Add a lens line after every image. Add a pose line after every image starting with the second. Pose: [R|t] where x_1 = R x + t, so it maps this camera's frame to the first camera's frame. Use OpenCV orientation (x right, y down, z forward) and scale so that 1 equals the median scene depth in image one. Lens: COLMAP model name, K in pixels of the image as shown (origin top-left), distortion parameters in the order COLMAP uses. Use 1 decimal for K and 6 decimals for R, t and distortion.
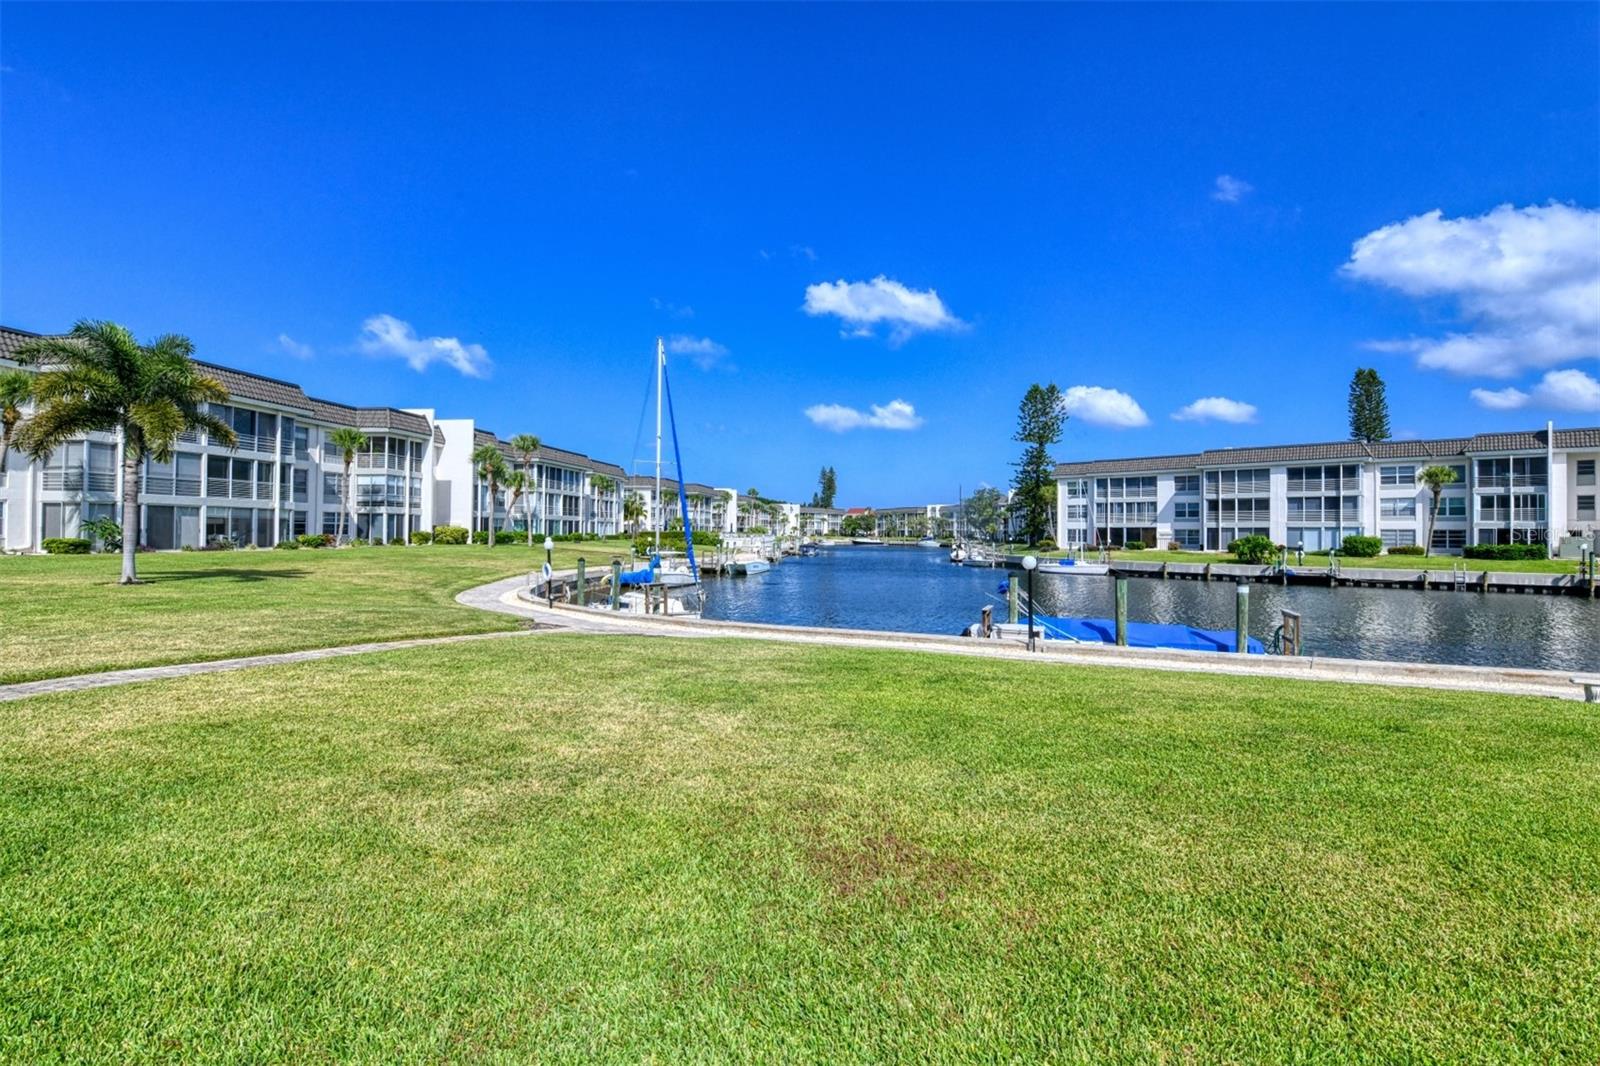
lens RADIAL K [[733.5, 0, 798.8], [0, 733.5, 527.5], [0, 0, 1]] dist [-0.005940, -0.000821]
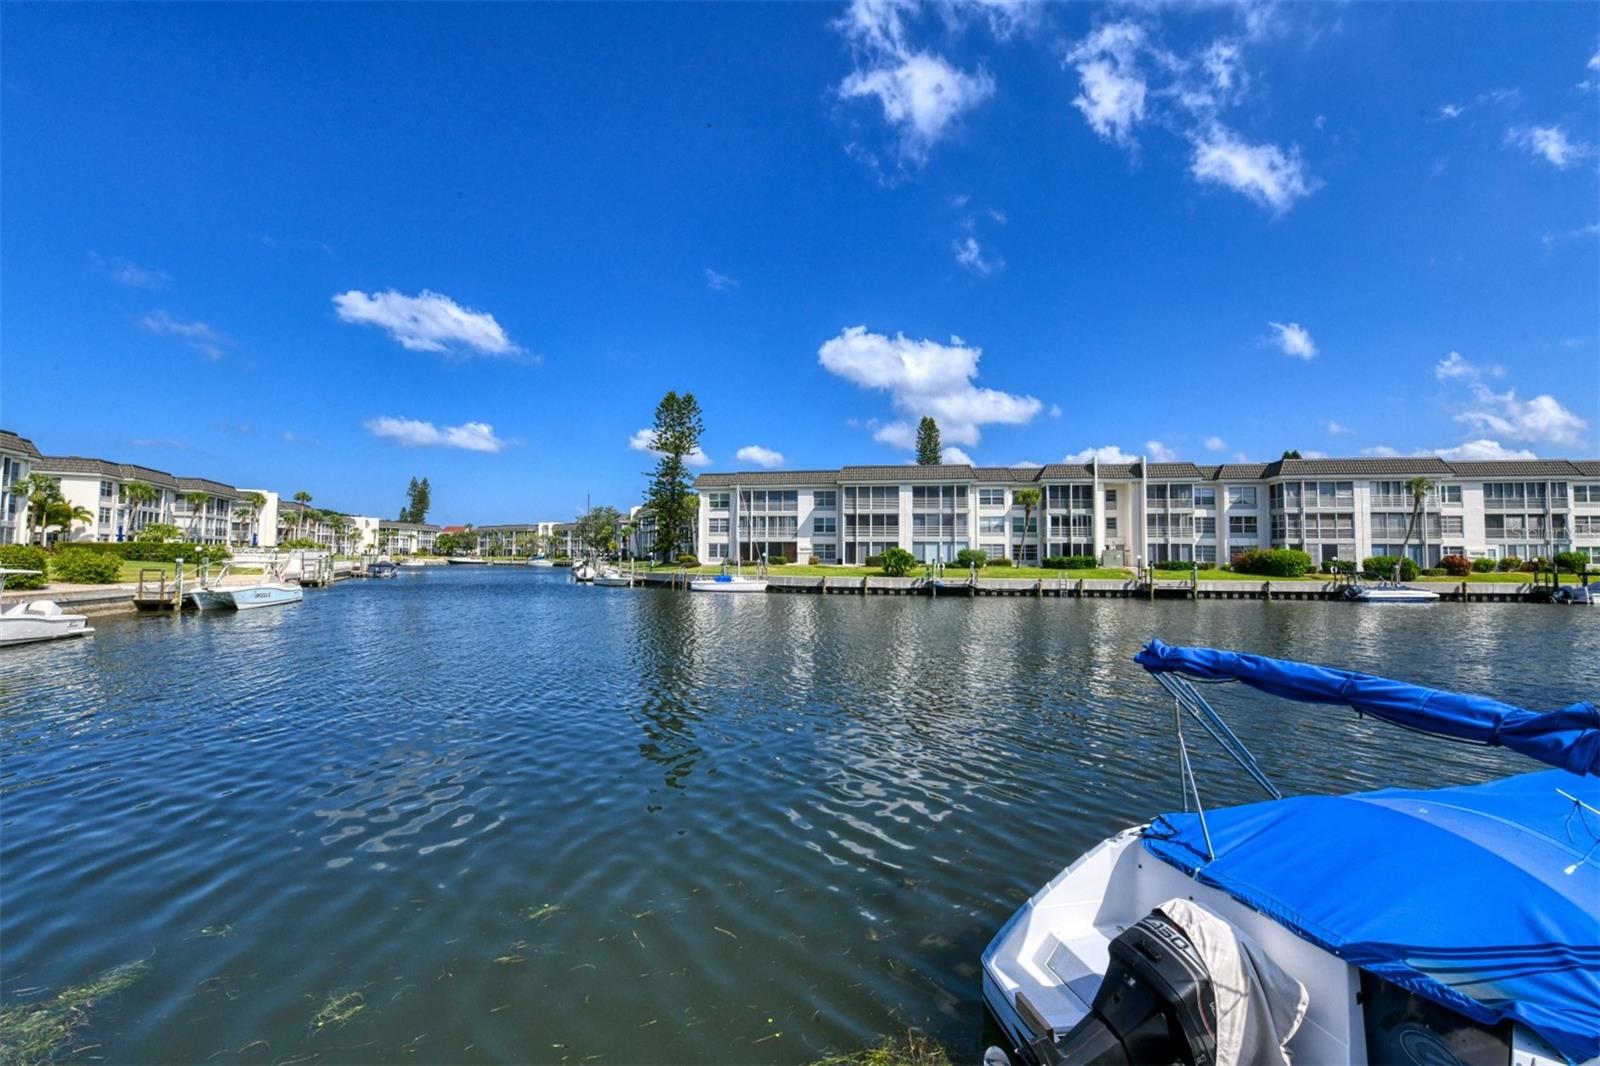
lens RADIAL K [[636.2, 0, 808.7], [0, 636.2, 525.6], [0, 0, 1]] dist [-0.011722, -0.000275]
pose [[0.832014, 0.026395, 0.554127, 0.022867], [-0.004355, 0.999147, -0.041054, 0.013189], [-0.554738, 0.031744, 0.831419, 0.275455]]
